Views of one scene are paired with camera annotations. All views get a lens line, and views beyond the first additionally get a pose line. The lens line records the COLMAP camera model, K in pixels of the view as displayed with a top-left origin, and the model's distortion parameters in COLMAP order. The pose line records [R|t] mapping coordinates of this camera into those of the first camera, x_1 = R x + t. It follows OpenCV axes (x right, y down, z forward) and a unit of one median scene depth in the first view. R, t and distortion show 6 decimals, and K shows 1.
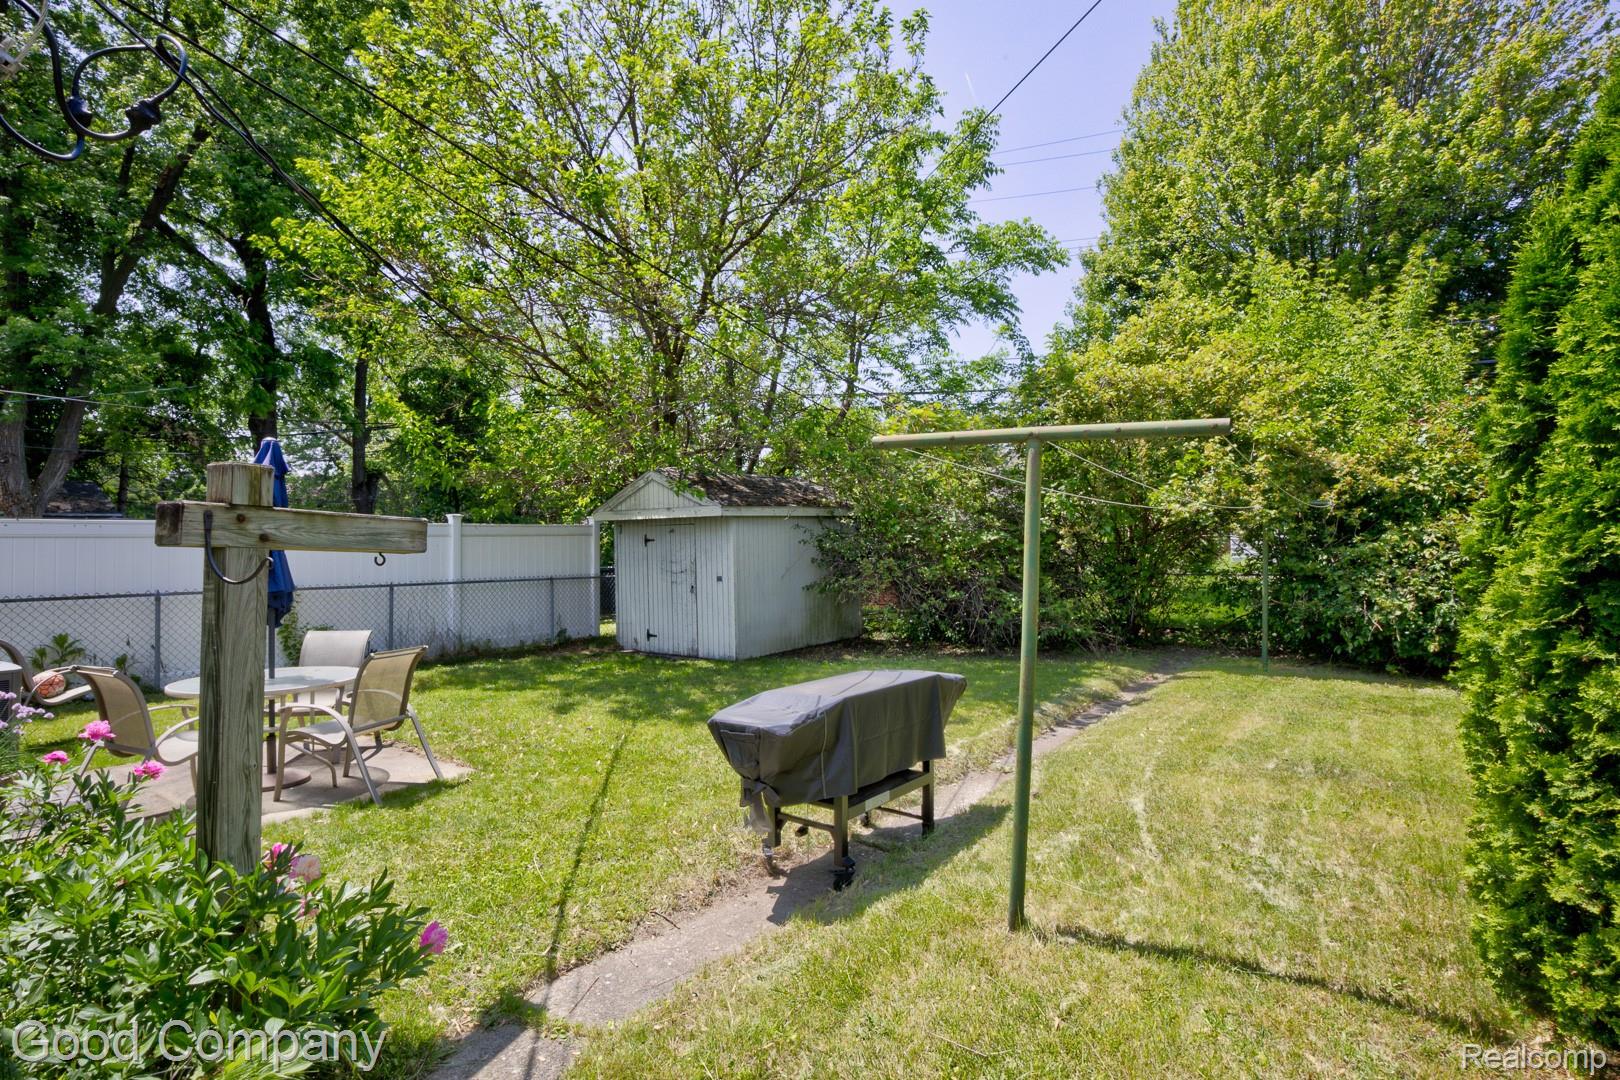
lens RADIAL K [[803.1, 0, 800.7], [0, 803.1, 549.9], [0, 0, 1]] dist [-0.012444, 0.001939]
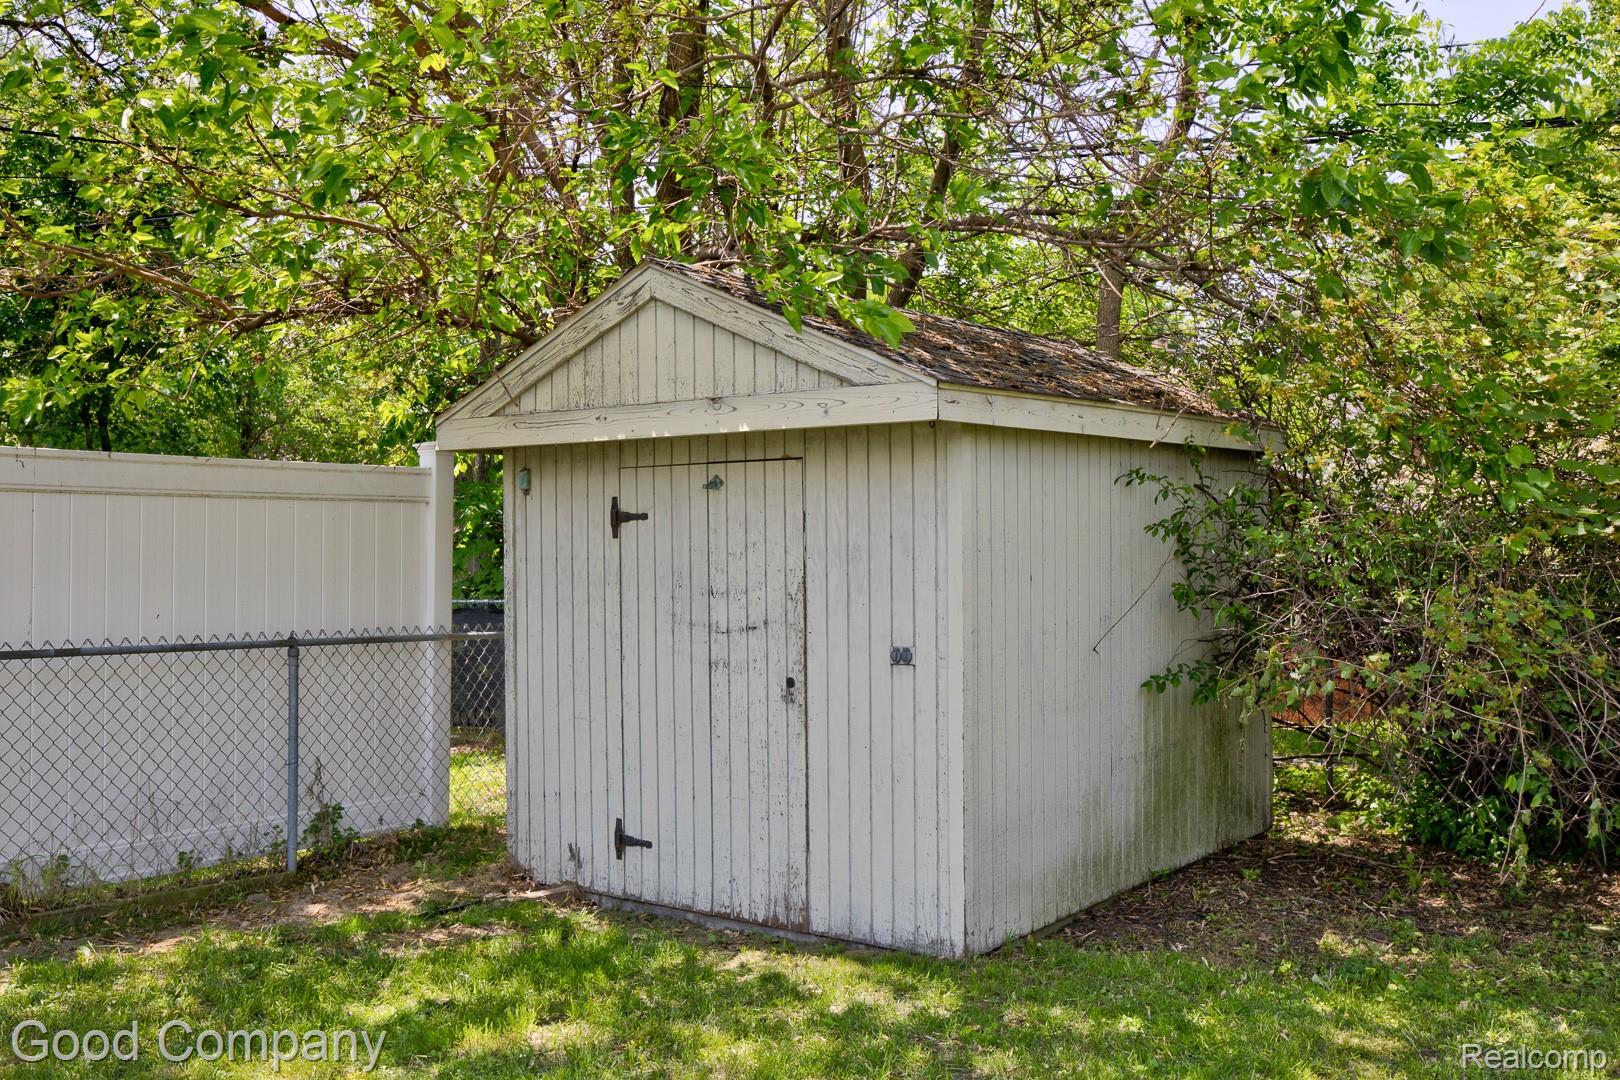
lens RADIAL K [[1516.1, 0, 812.7], [0, 1516.1, 543.2], [0, 0, 1]] dist [0.002737, 0.000000]
pose [[0.999921, 0.011315, 0.005540, -0.122854], [-0.011280, 0.999916, -0.006346, 0.000809], [-0.005611, 0.006283, 0.999965, 0.441646]]
